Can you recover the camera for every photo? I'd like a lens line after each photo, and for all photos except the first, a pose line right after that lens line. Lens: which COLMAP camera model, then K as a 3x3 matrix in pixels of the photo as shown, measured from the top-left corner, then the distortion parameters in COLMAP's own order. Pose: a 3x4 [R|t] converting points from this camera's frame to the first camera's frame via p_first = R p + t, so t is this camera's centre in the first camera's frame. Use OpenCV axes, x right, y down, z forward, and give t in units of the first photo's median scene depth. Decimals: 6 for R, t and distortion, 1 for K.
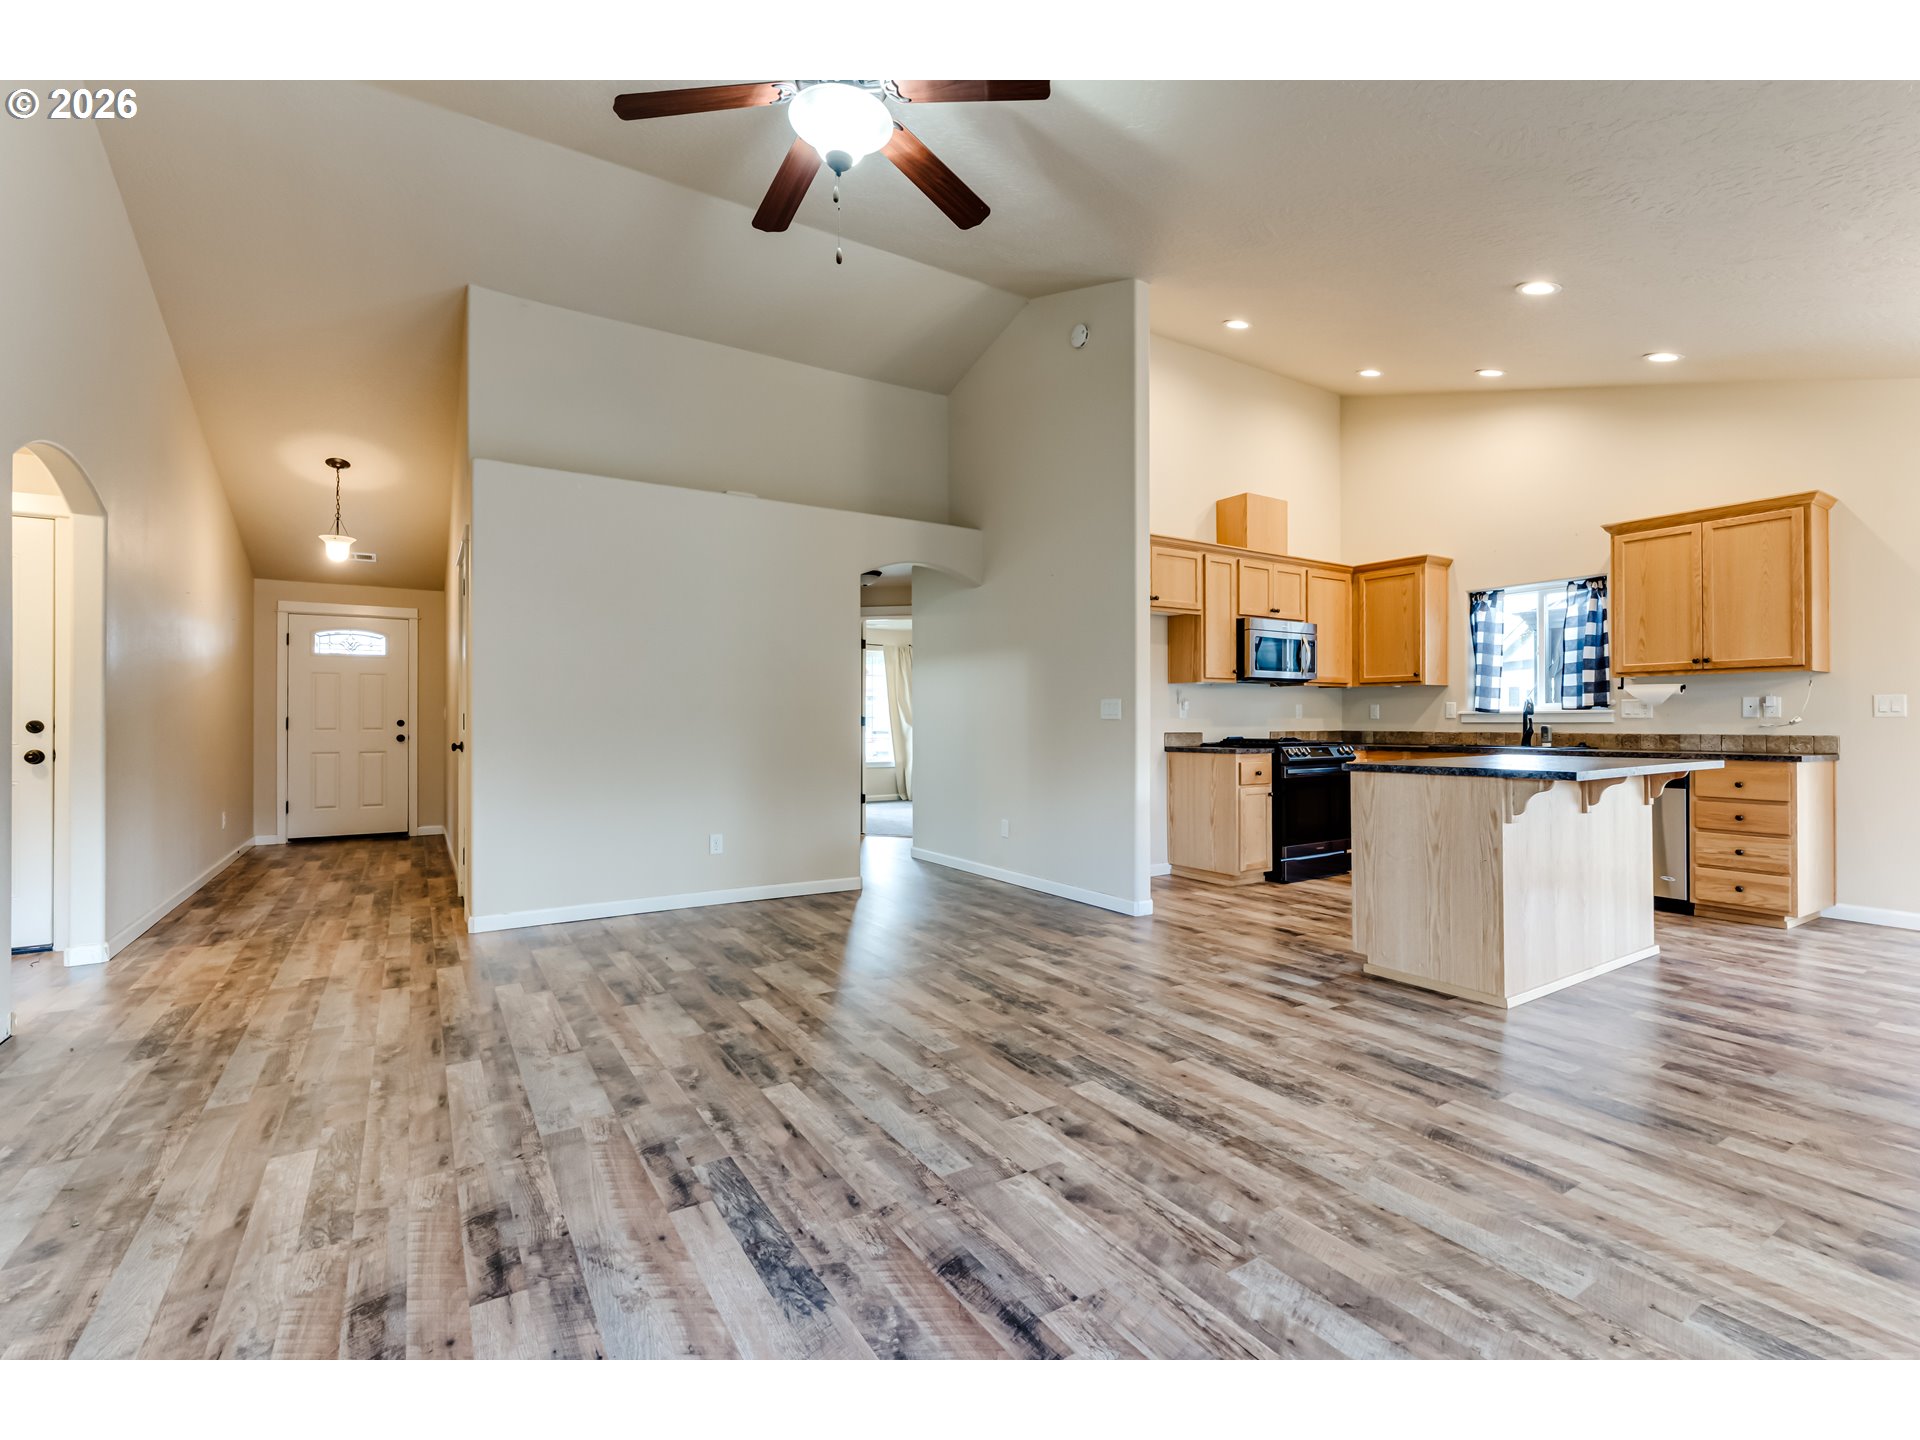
lens RADIAL K [[877.6, 0, 960.0], [0, 877.6, 720.0], [0, 0, 1]] dist [-0.002636, 0.000266]
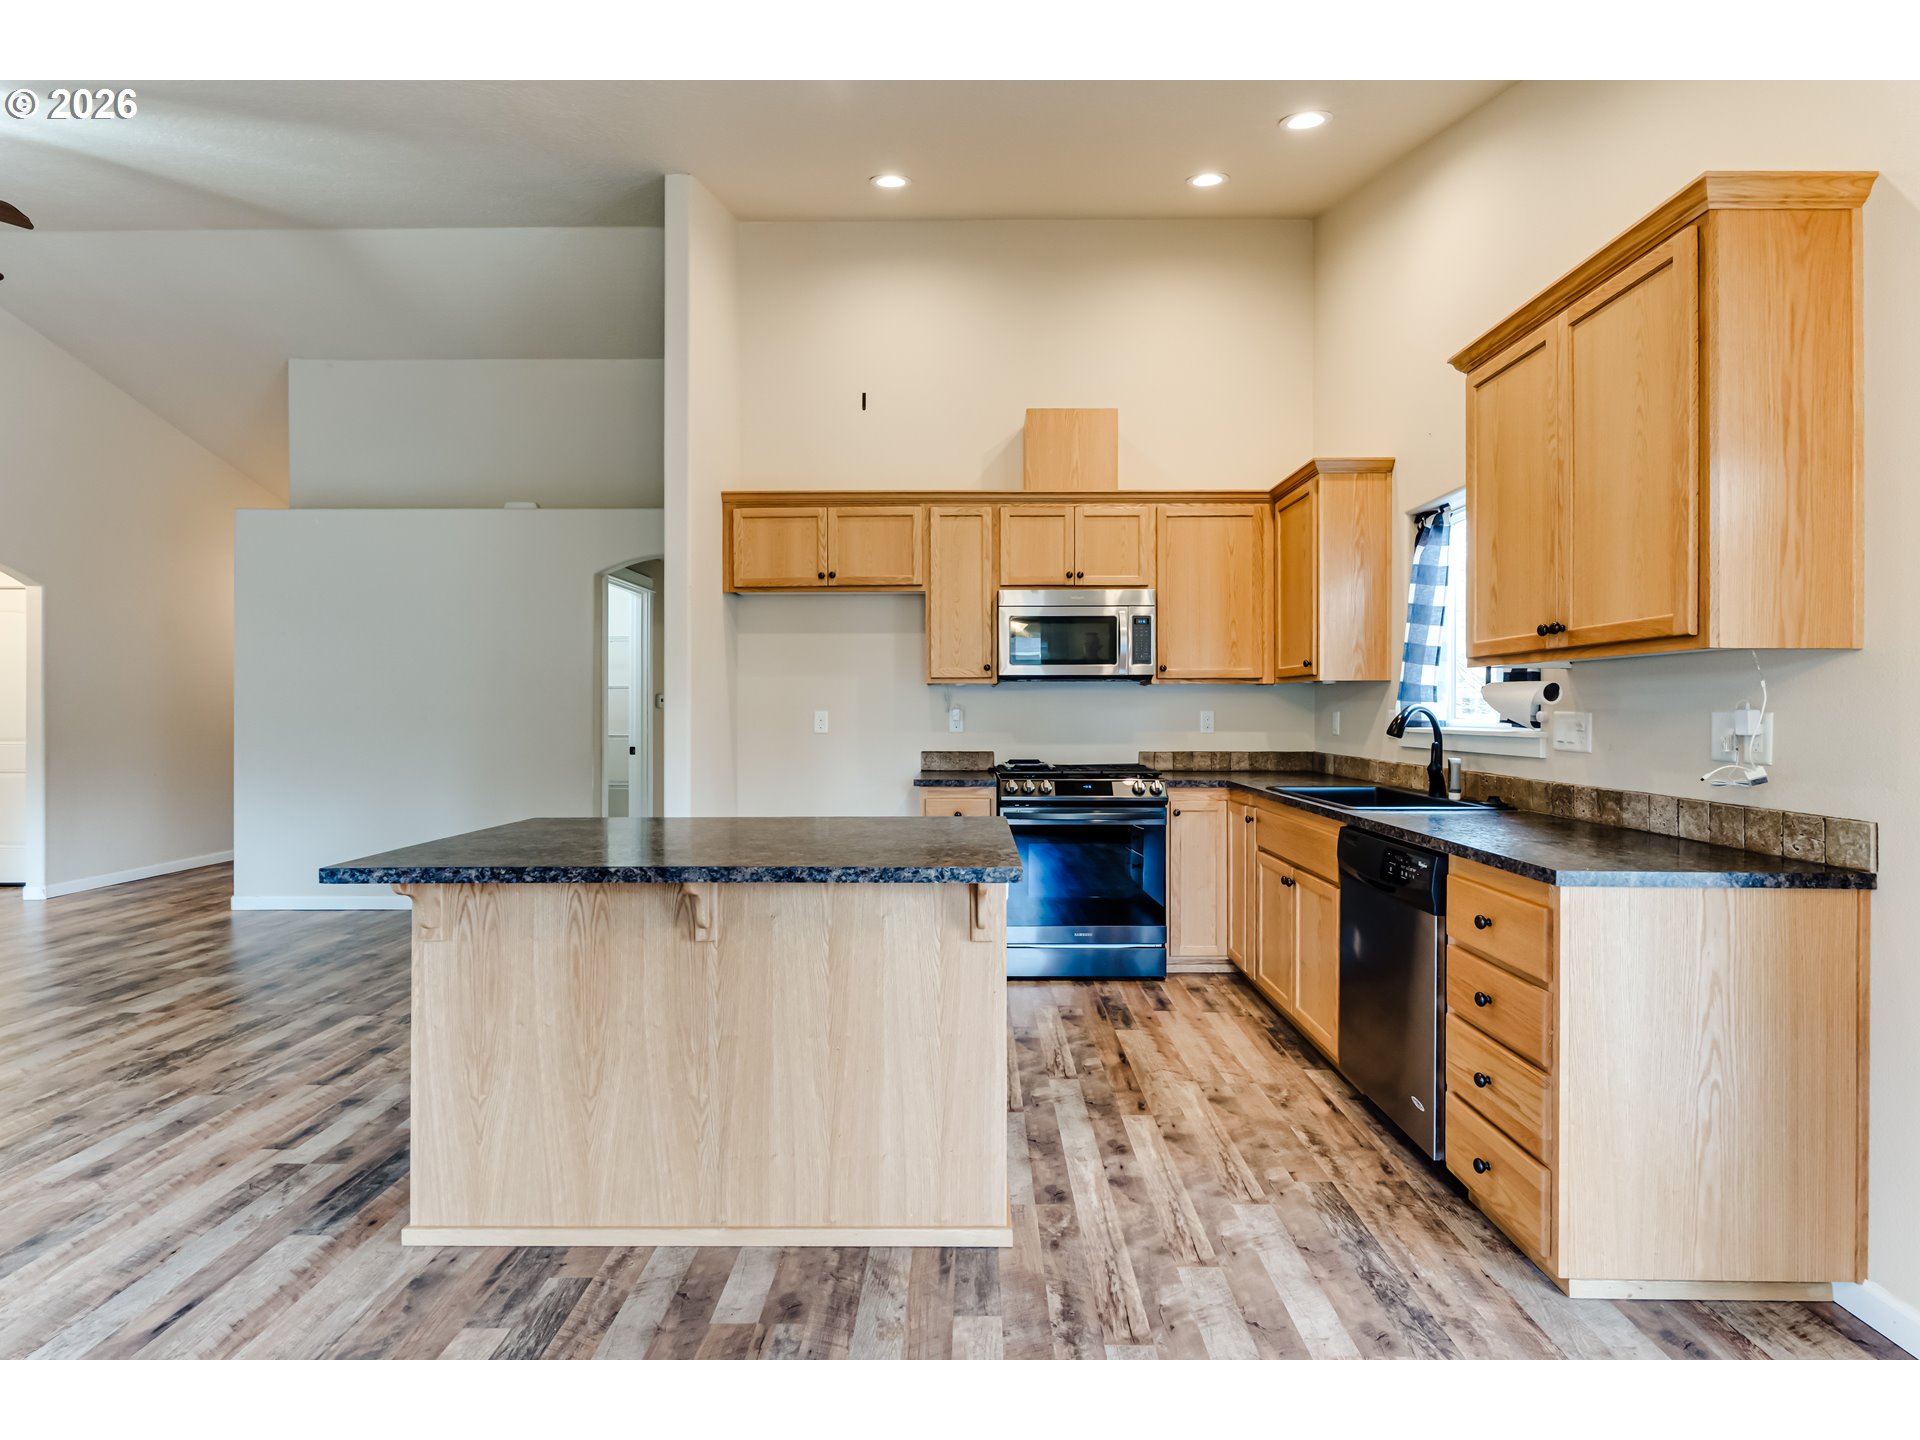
lens RADIAL K [[922.0, 0, 963.8], [0, 922.0, 713.9], [0, 0, 1]] dist [-0.010812, 0.000937]
pose [[0.836915, 0.004410, -0.547315, 0.712104], [-0.000903, 0.999977, 0.006677, -0.023311], [0.547332, -0.005094, 0.836900, 0.377179]]
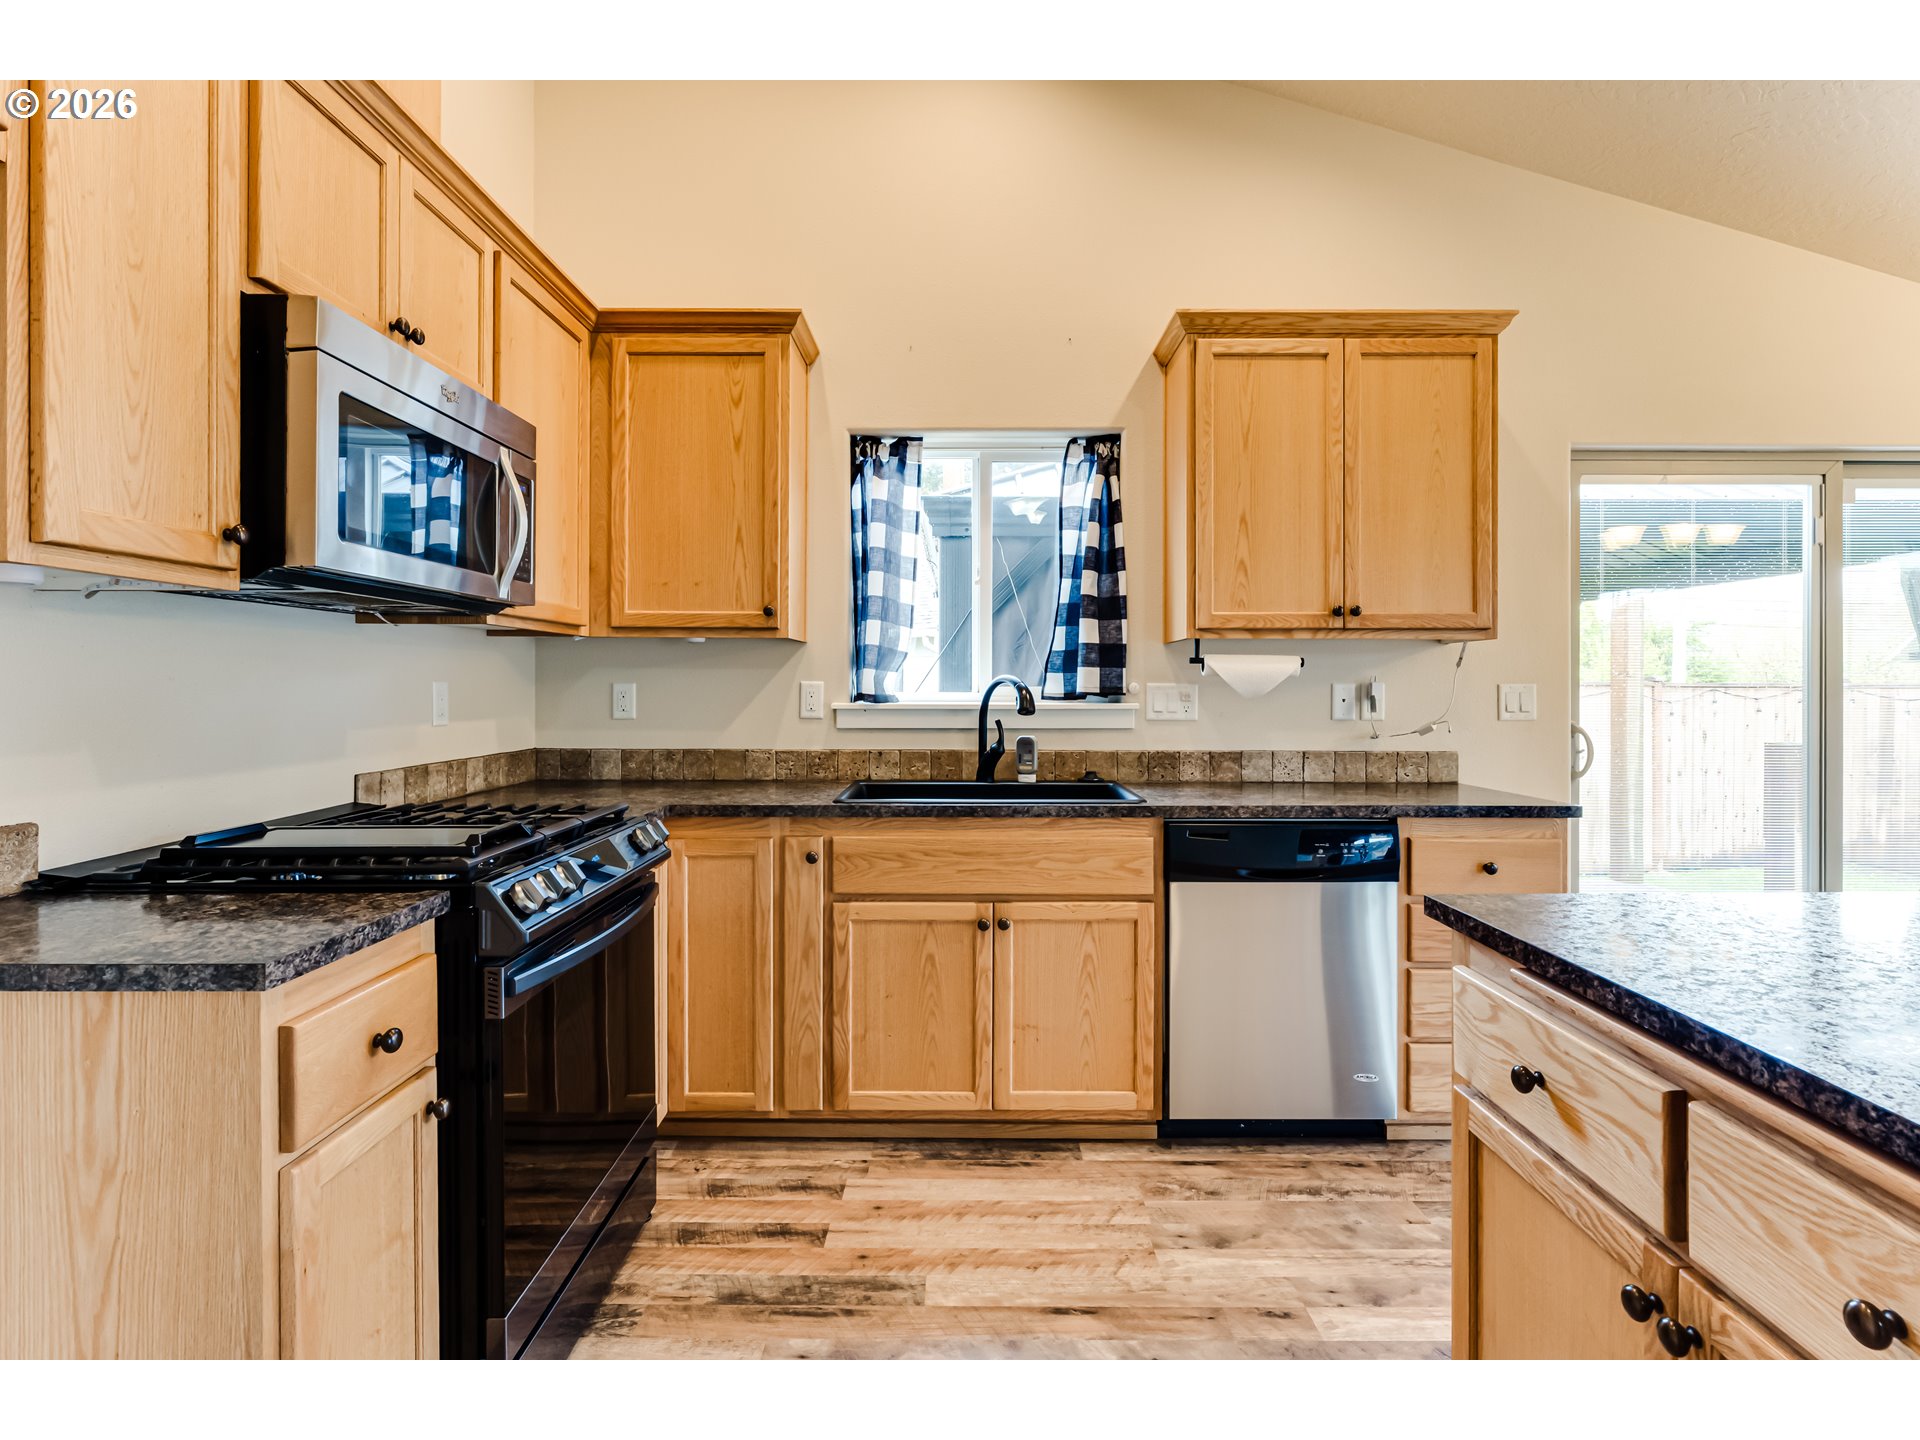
lens RADIAL K [[965.3, 0, 964.5], [0, 965.3, 690.5], [0, 0, 1]] dist [-0.002459, 0.000106]
pose [[0.541492, -0.002174, 0.840703, 0.217240], [-0.004439, 0.999975, 0.005444, -0.020145], [-0.840694, -0.006680, 0.541469, 0.738691]]
